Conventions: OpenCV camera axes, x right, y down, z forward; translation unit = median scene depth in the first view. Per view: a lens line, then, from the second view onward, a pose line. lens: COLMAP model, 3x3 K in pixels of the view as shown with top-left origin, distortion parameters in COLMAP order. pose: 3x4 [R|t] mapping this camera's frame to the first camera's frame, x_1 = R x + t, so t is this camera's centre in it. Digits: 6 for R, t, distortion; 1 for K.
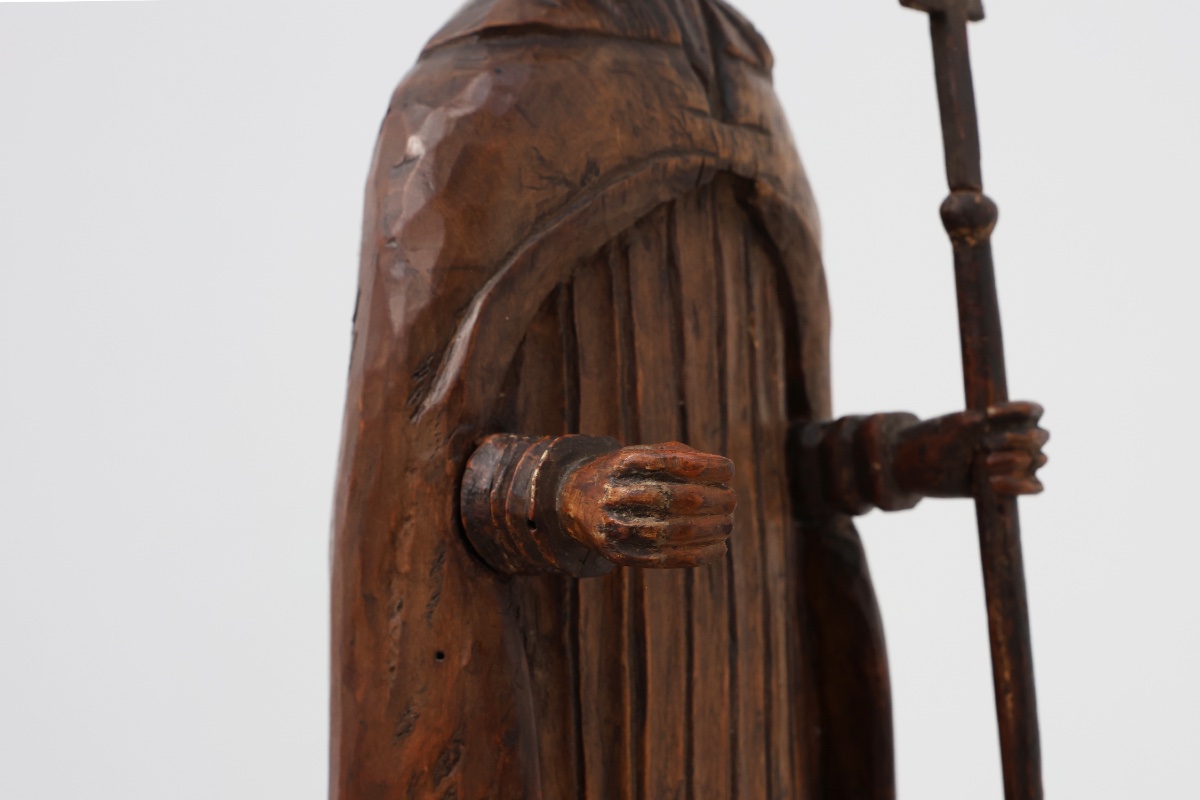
lens RADIAL K [[1200.1, 0, 600.0], [0, 1200.1, 400.0], [0, 0, 1]] dist [0.001999, 0.001357]
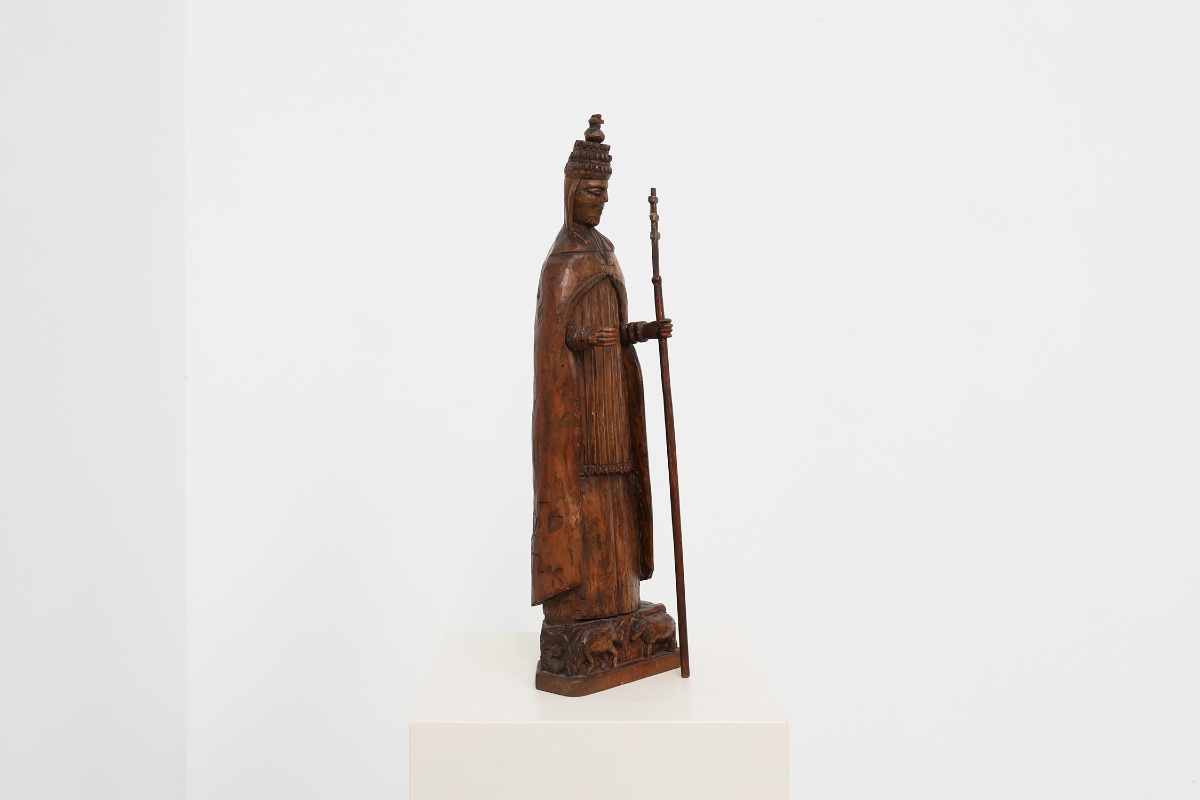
lens RADIAL K [[1070.3, 0, 600.0], [0, 1070.3, 400.0], [0, 0, 1]] dist [0.001253, 0.000114]
pose [[0.984993, -0.036385, 0.168715, -0.672872], [0.025289, 0.997402, 0.067457, 0.031707], [-0.170731, -0.062178, 0.983354, -3.302613]]
